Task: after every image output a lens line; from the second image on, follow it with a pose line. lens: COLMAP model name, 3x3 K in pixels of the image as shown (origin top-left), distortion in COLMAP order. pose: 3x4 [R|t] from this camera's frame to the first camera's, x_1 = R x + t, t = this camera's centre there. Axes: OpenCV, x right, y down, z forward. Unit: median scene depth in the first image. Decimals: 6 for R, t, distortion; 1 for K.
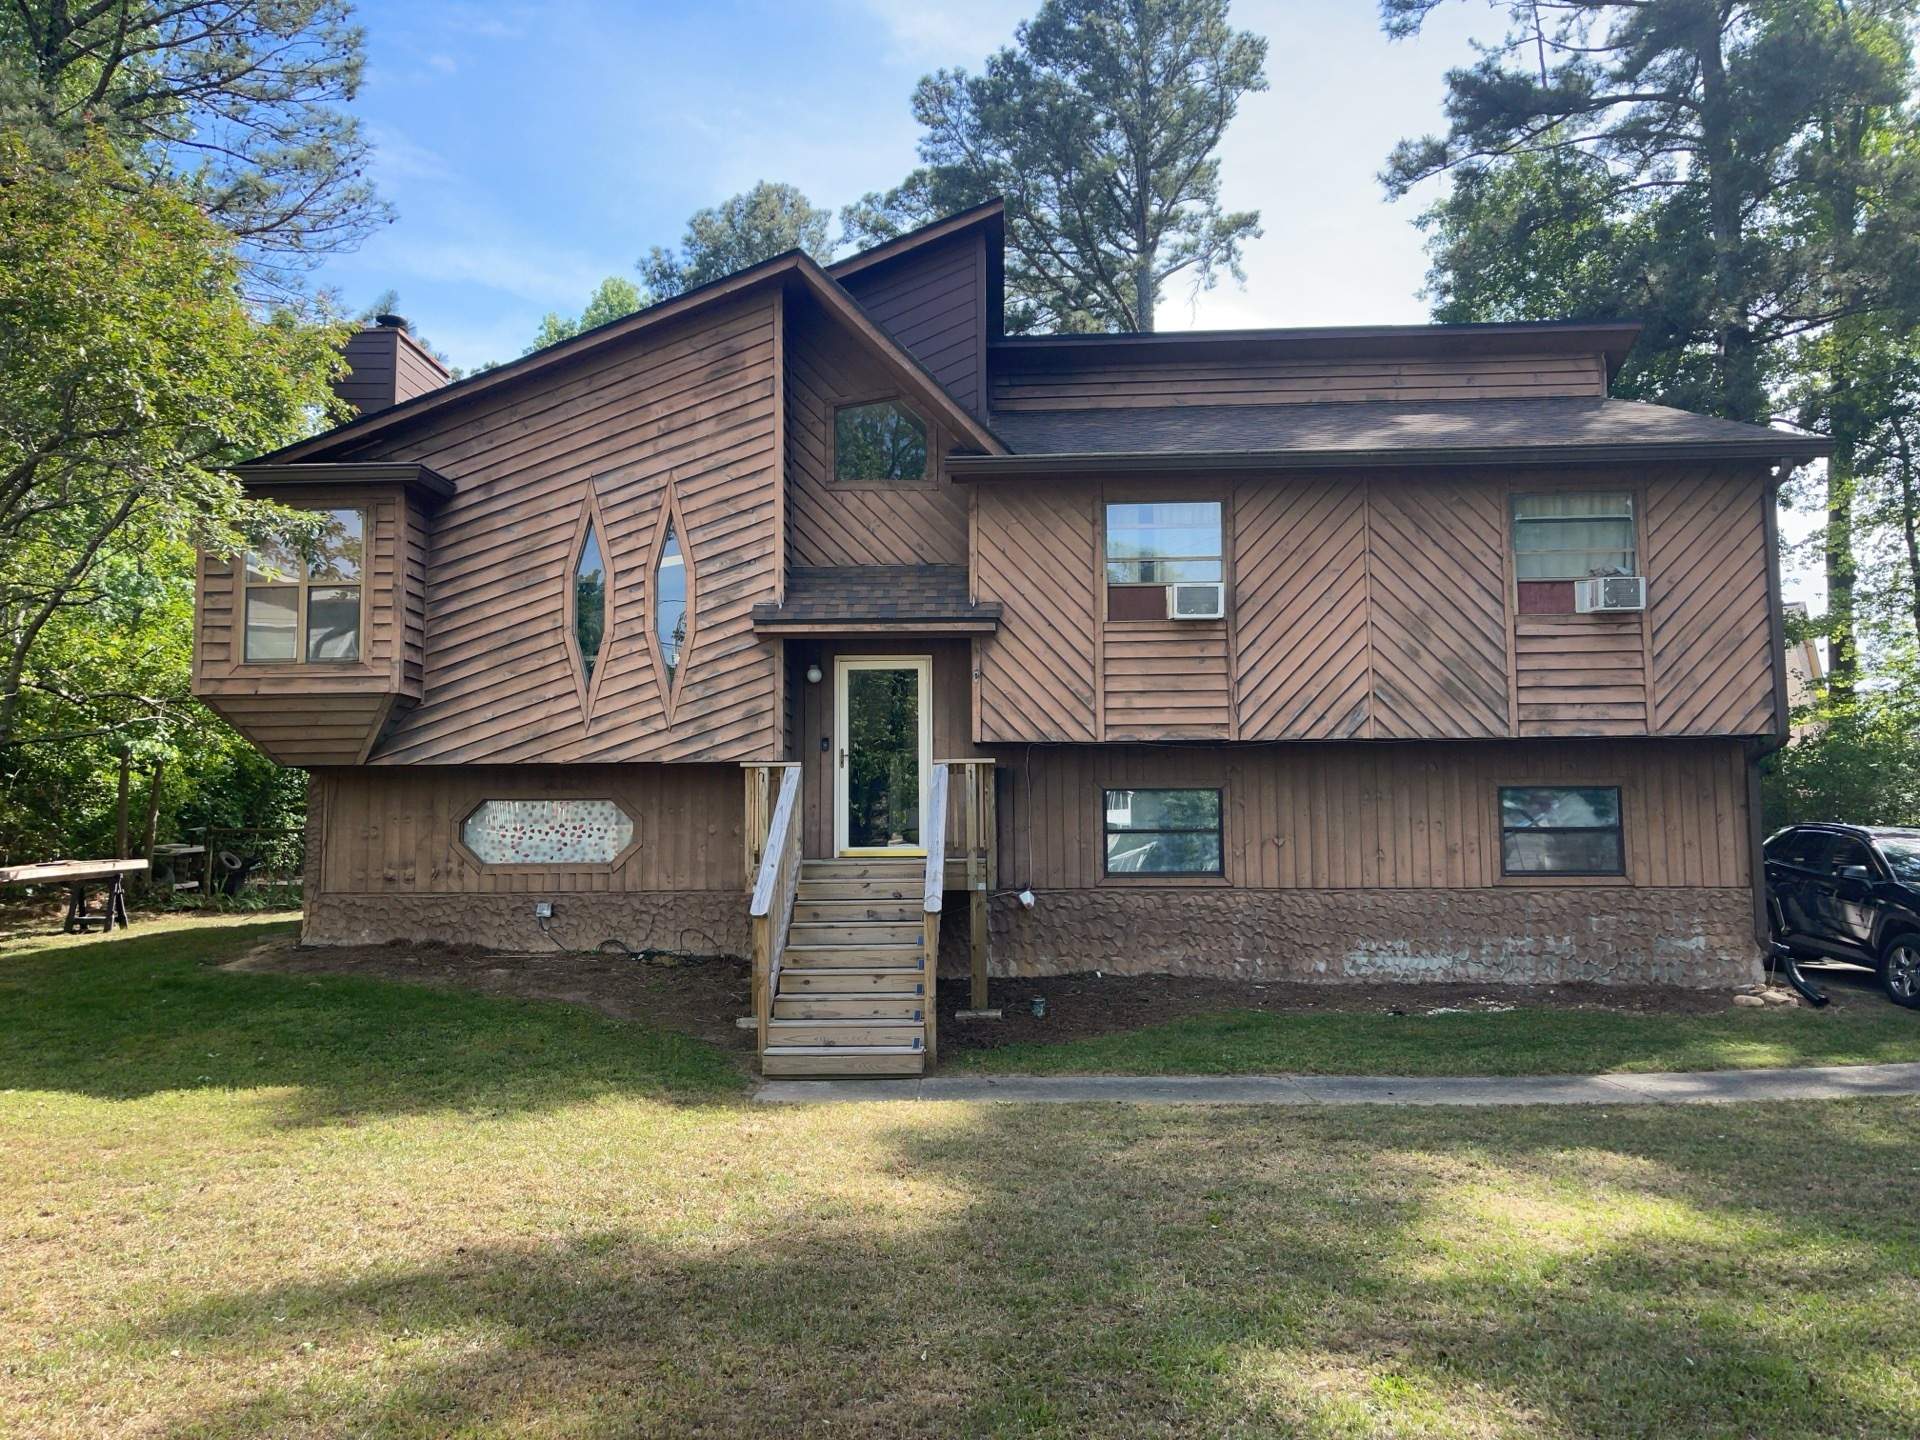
lens RADIAL K [[1475.1, 0, 964.6], [0, 1475.1, 726.6], [0, 0, 1]] dist [0.052884, -0.066889]
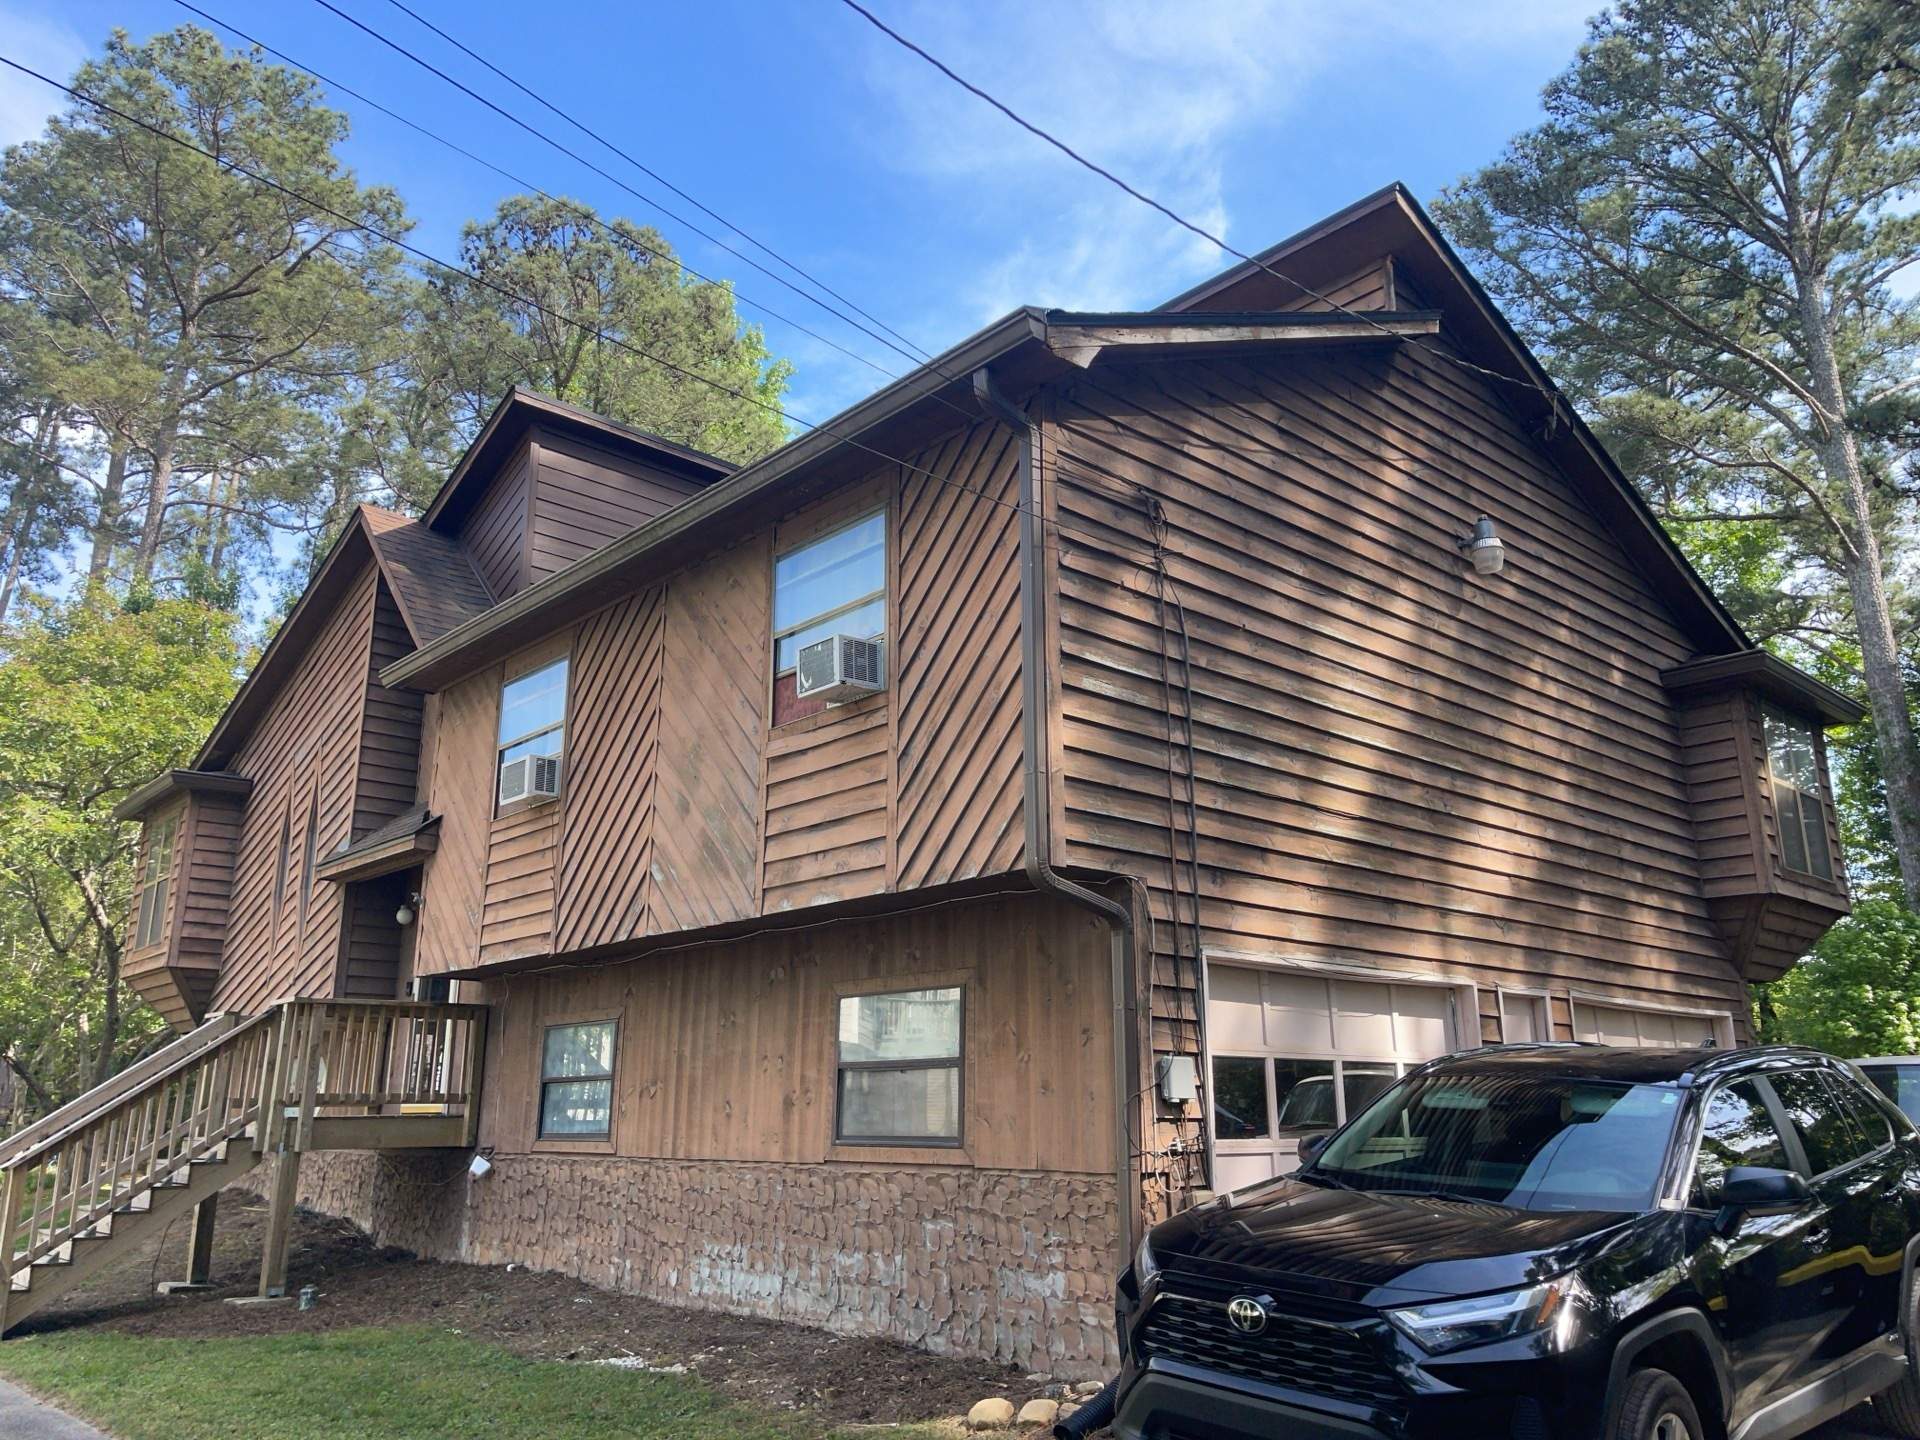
lens RADIAL K [[1475.1, 0, 949.8], [0, 1475.1, 727.3], [0, 0, 1]] dist [0.052884, -0.066889]
pose [[0.692647, -0.178578, -0.698820, 0.861496], [0.051798, 0.978680, -0.198755, 0.056243], [0.719414, 0.101470, 0.687129, 0.598069]]
